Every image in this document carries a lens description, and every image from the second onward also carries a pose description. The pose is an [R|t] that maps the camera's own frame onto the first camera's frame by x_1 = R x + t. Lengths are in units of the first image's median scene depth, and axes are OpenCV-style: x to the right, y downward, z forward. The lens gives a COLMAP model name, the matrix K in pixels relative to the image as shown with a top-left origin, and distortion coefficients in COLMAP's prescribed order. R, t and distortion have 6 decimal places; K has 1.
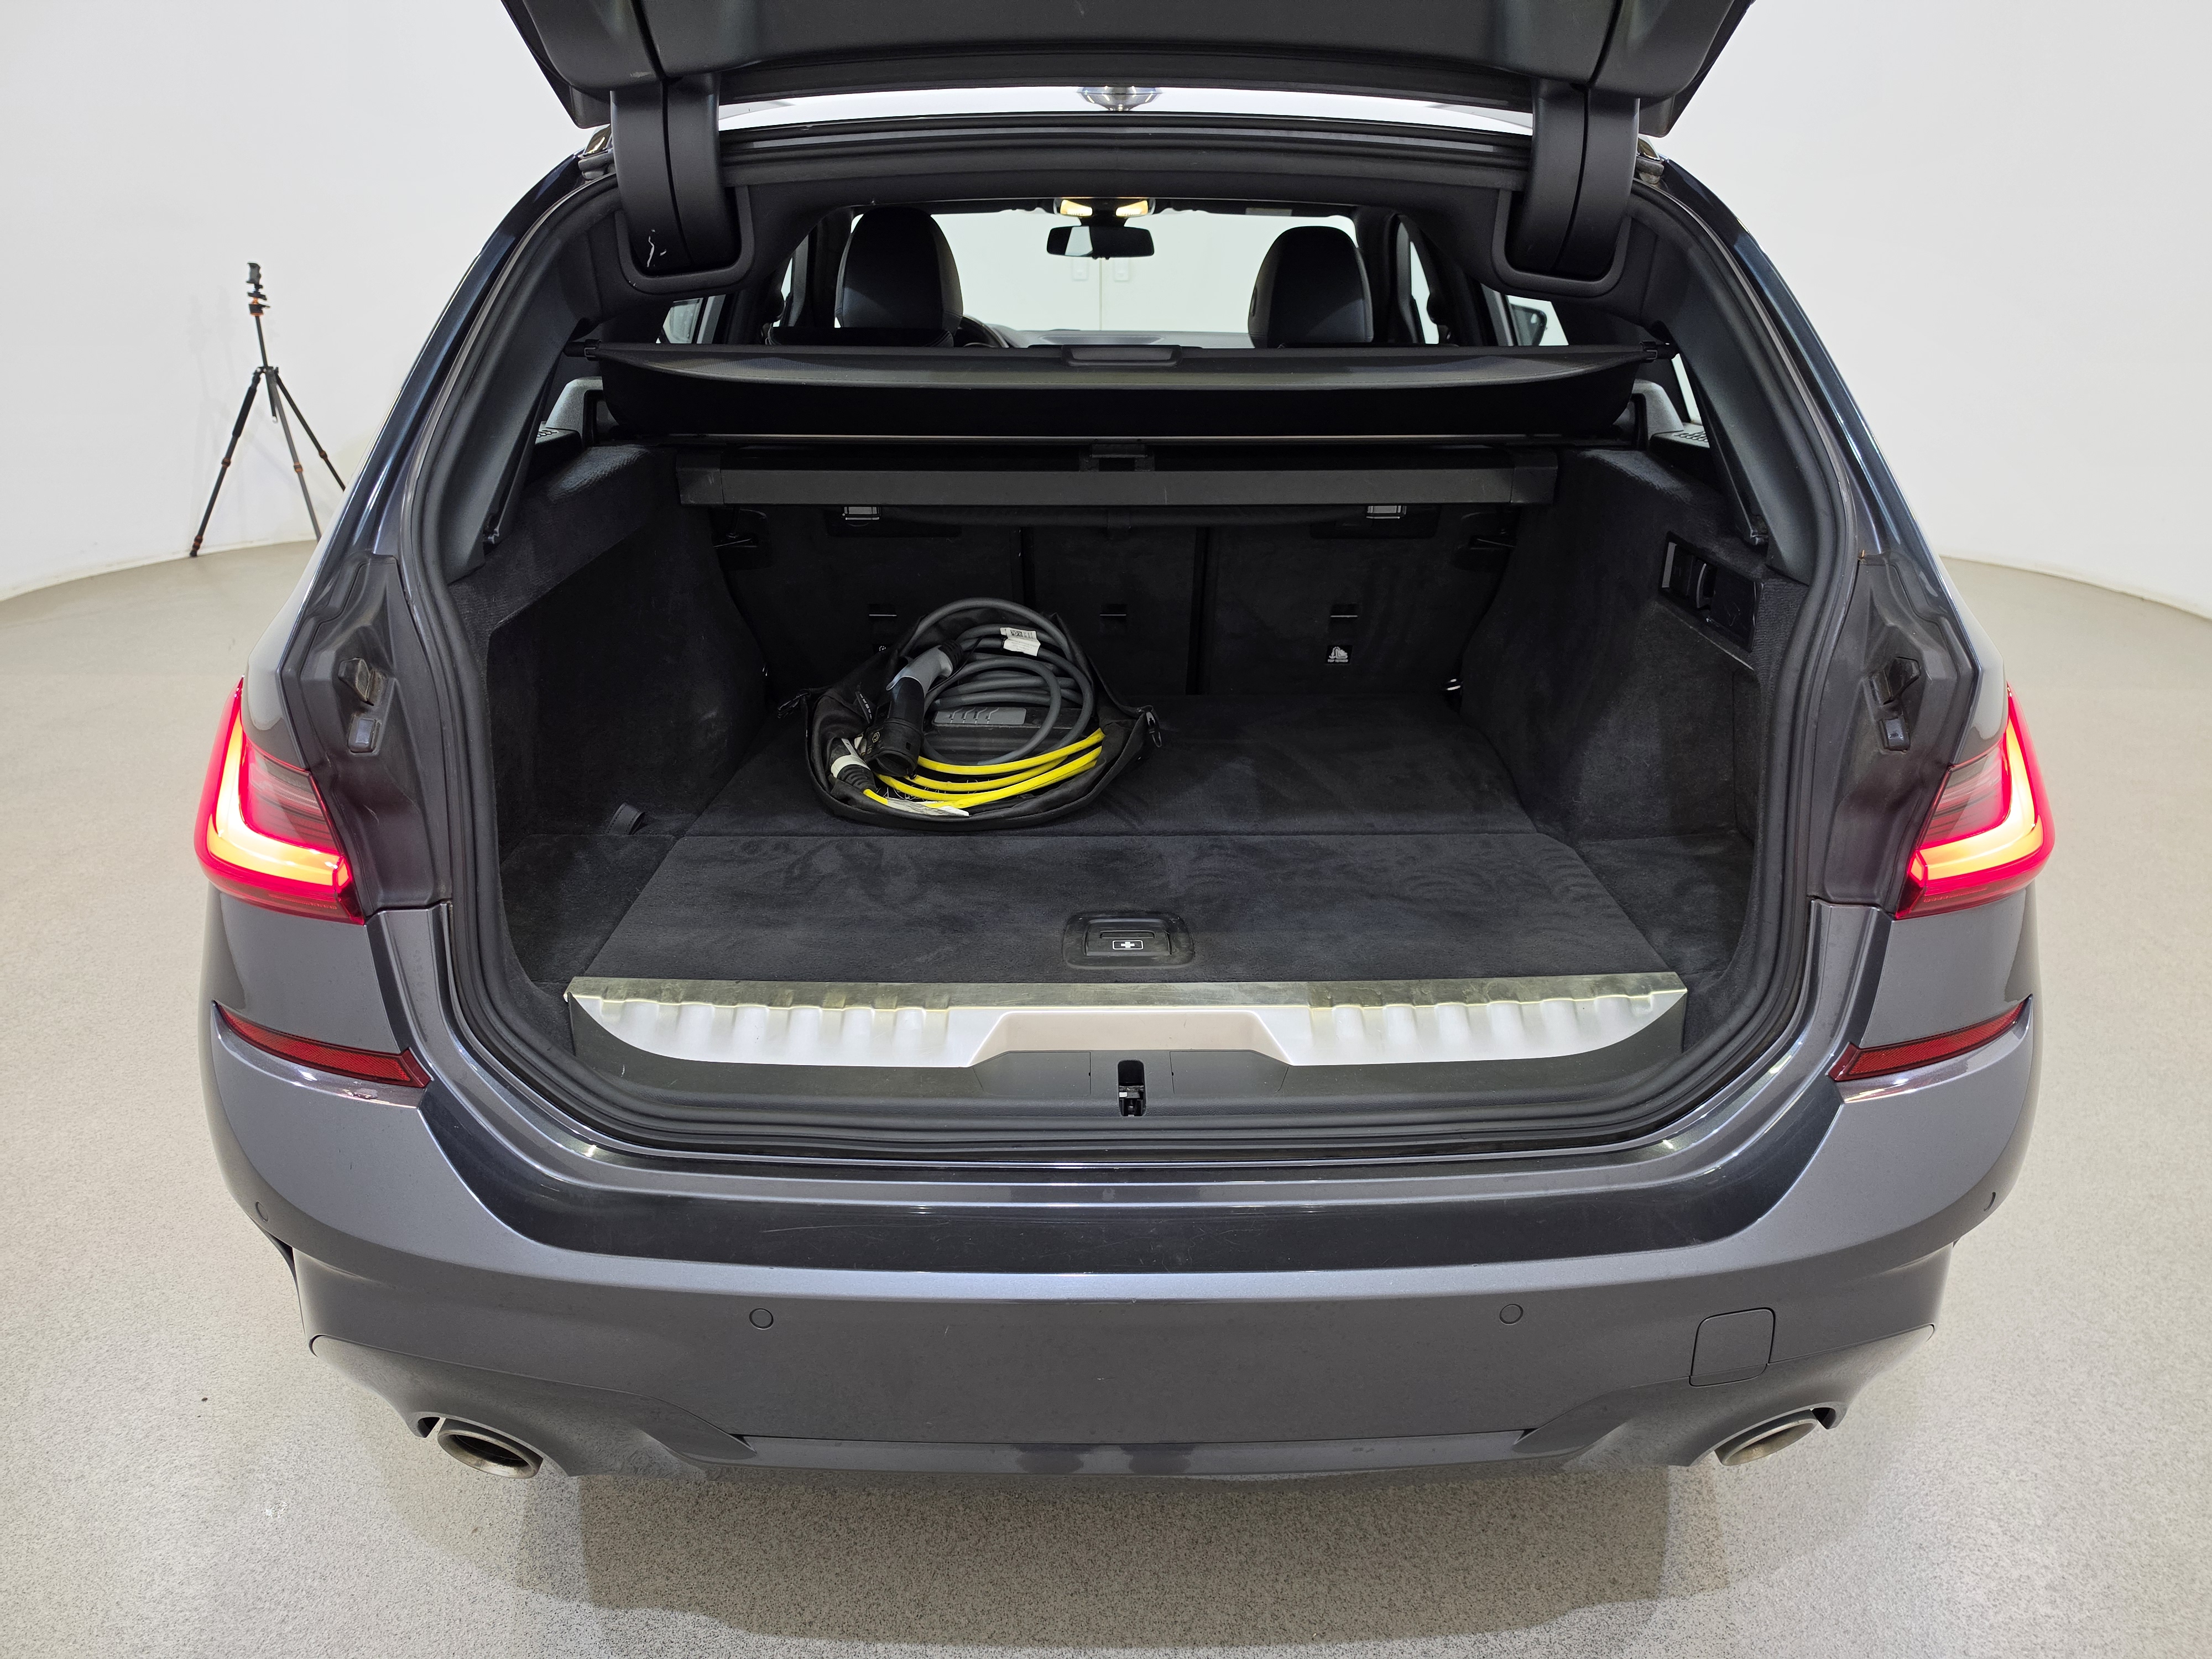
lens RADIAL K [[1542.1, 0, 1114.3], [0, 1542.1, 851.0], [0, 0, 1]] dist [0.001883, -0.010867]
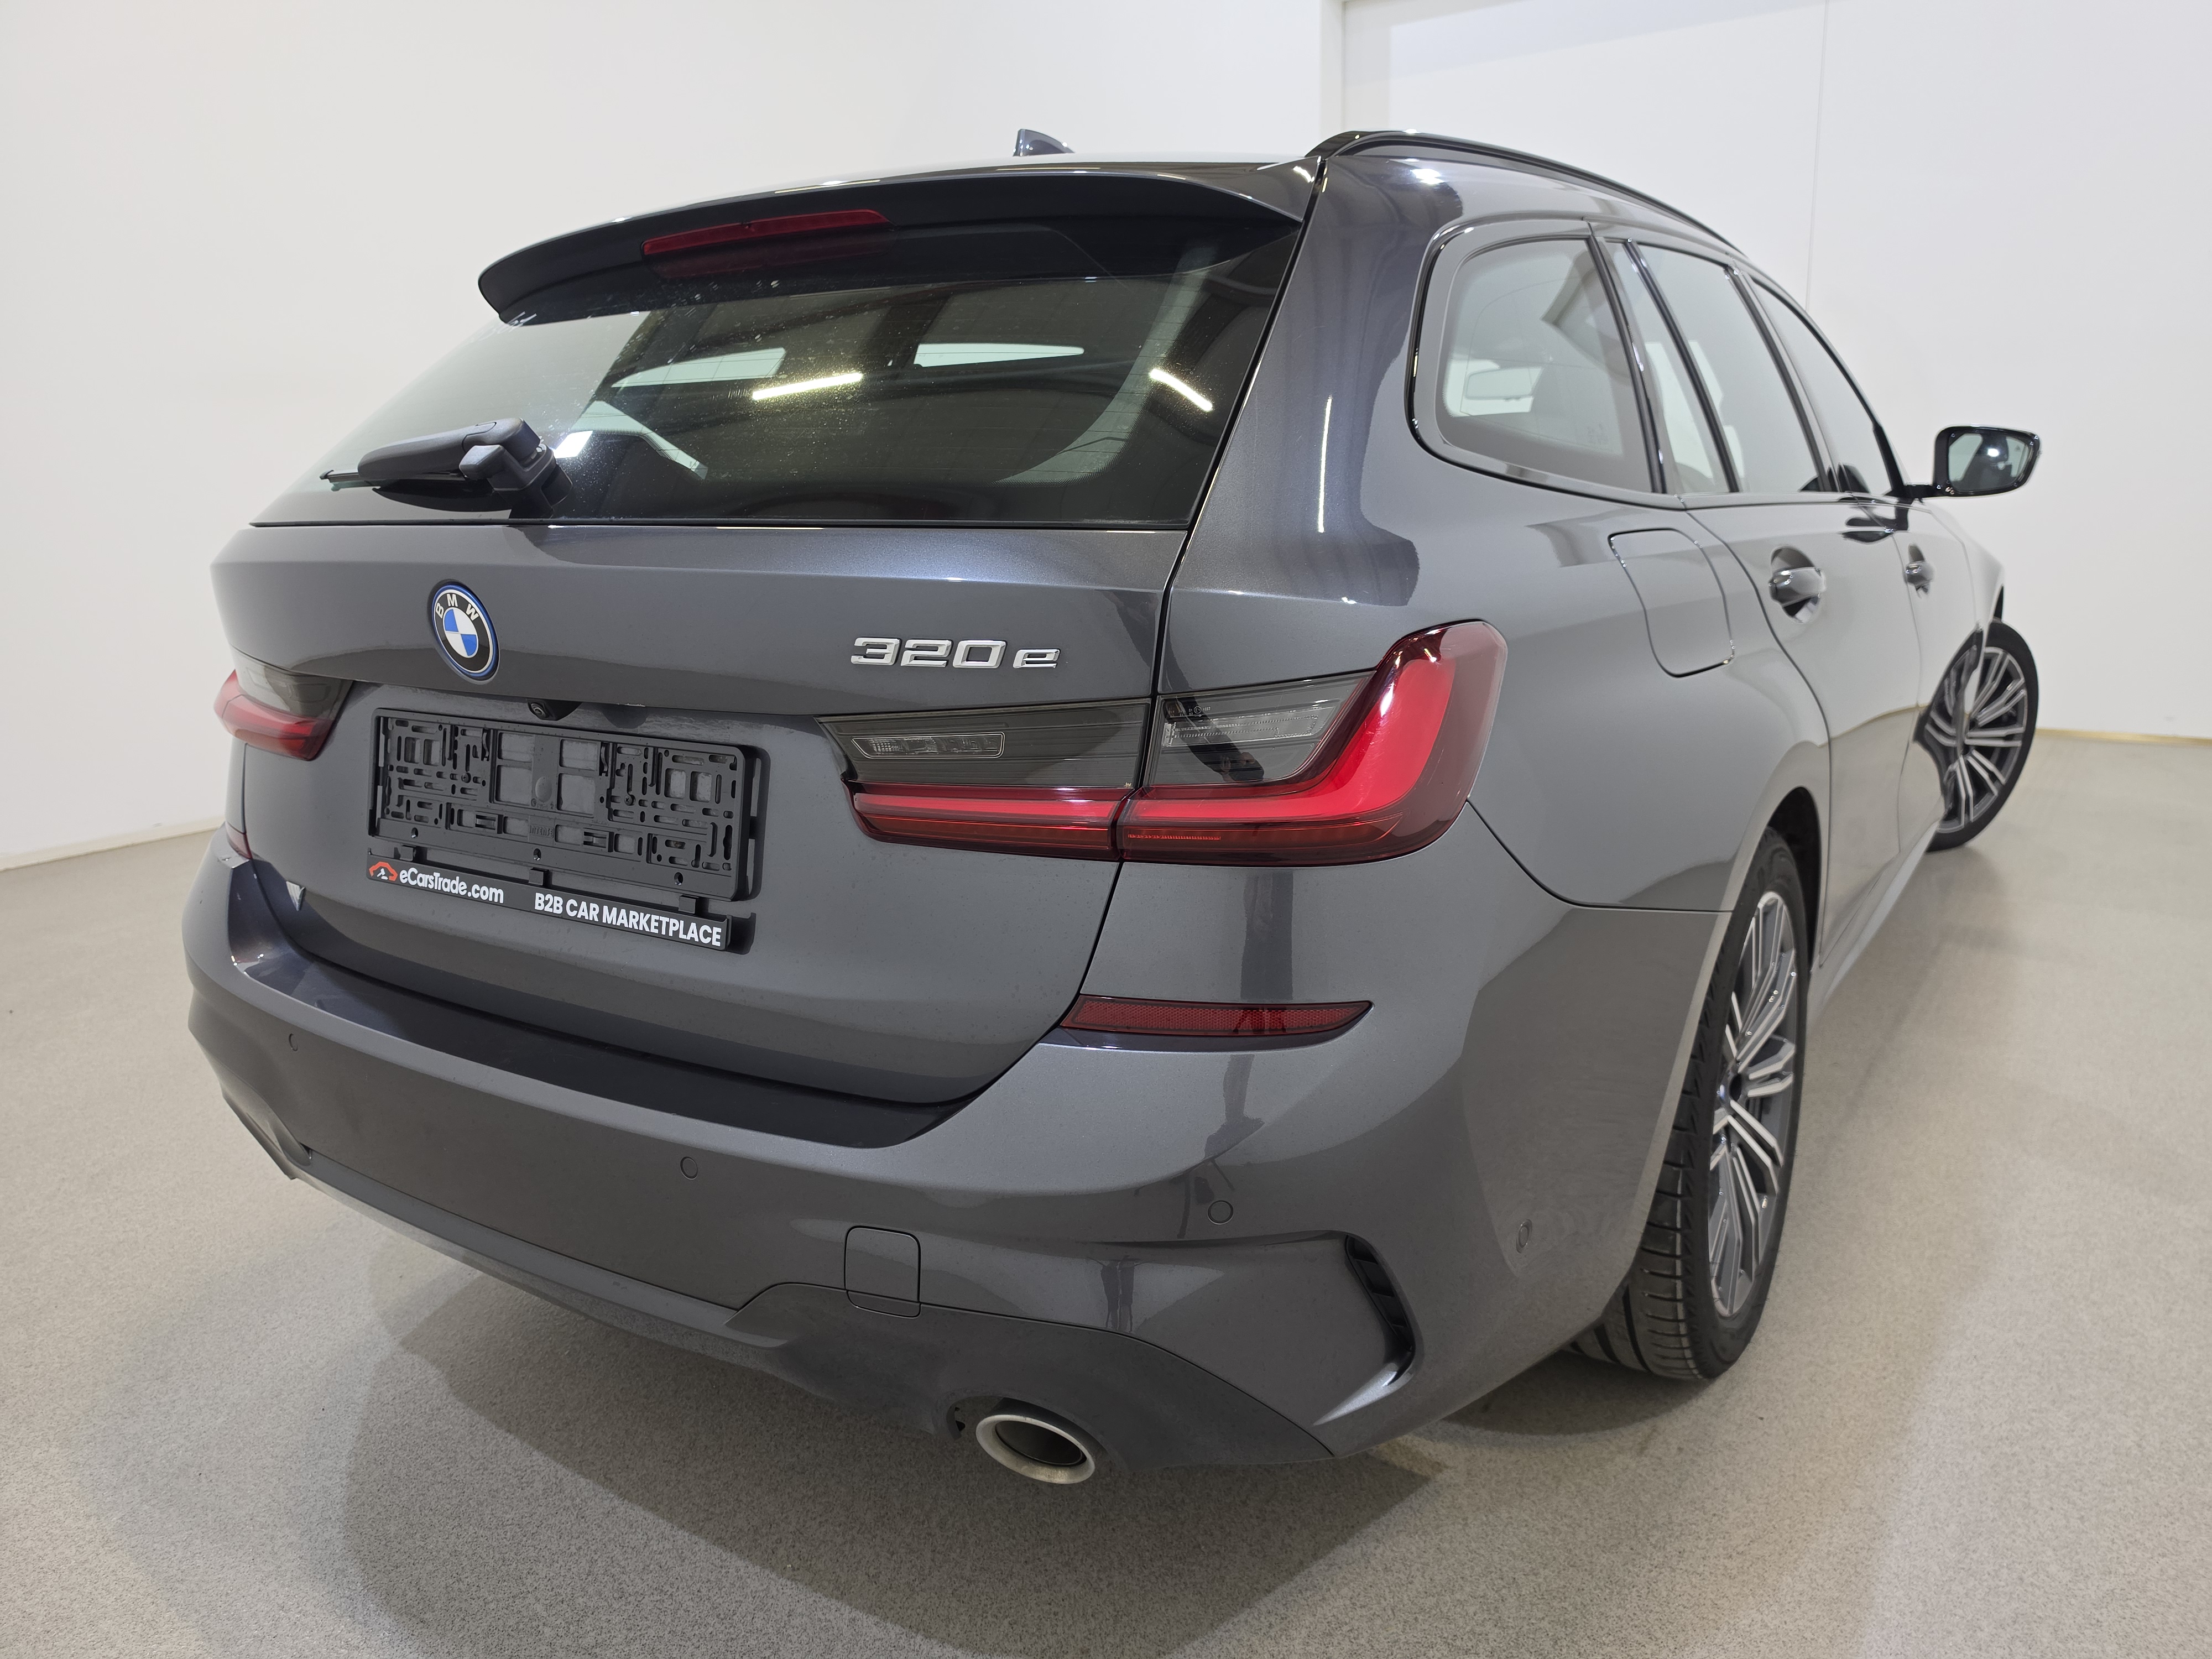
lens RADIAL K [[1528.4, 0, 1124.8], [0, 1528.4, 811.5], [0, 0, 1]] dist [0.104932, -0.166311]
pose [[0.835225, 0.100693, -0.540611, 0.777813], [-0.181398, 0.978515, -0.097996, 0.083018], [0.519129, 0.179915, 0.835545, 0.170173]]
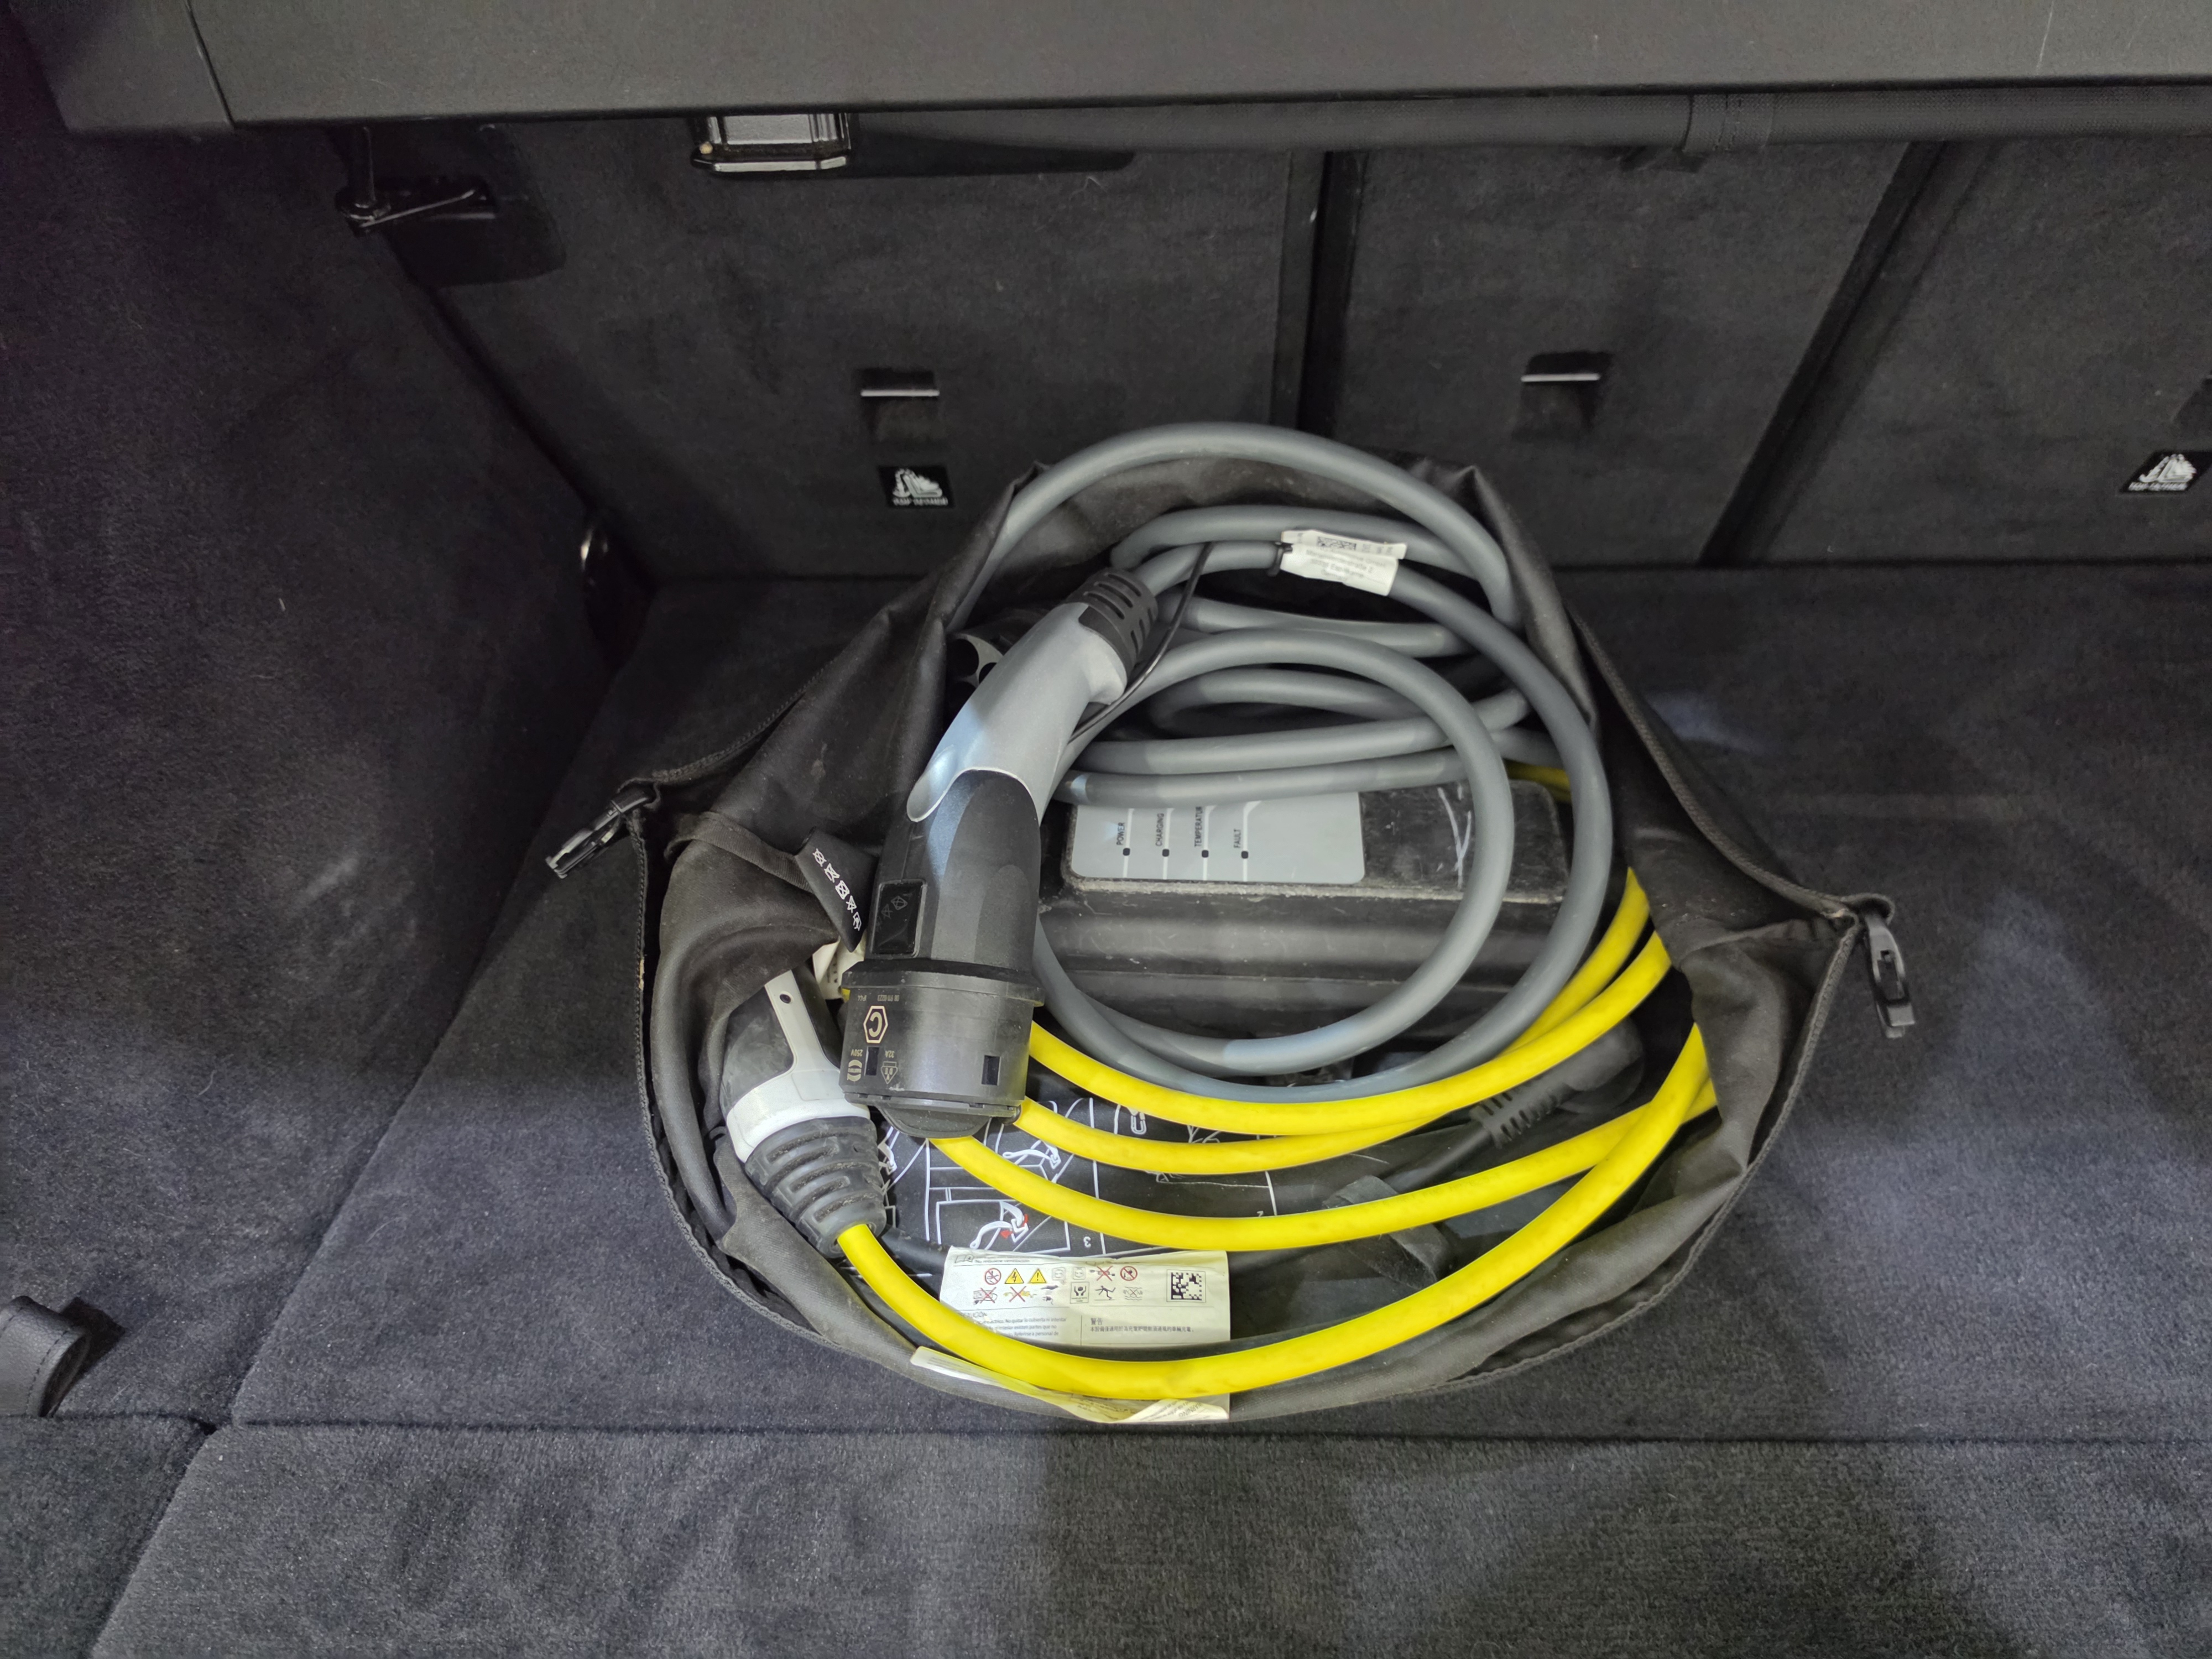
lens RADIAL K [[1508.4, 0, 1095.8], [0, 1508.4, 836.7], [0, 0, 1]] dist [0.081375, -0.190879]
pose [[0.997968, 0.004789, -0.063540, -0.114513], [0.013926, 0.956674, 0.290829, -0.216801], [0.062180, -0.291123, 0.954663, 0.879547]]
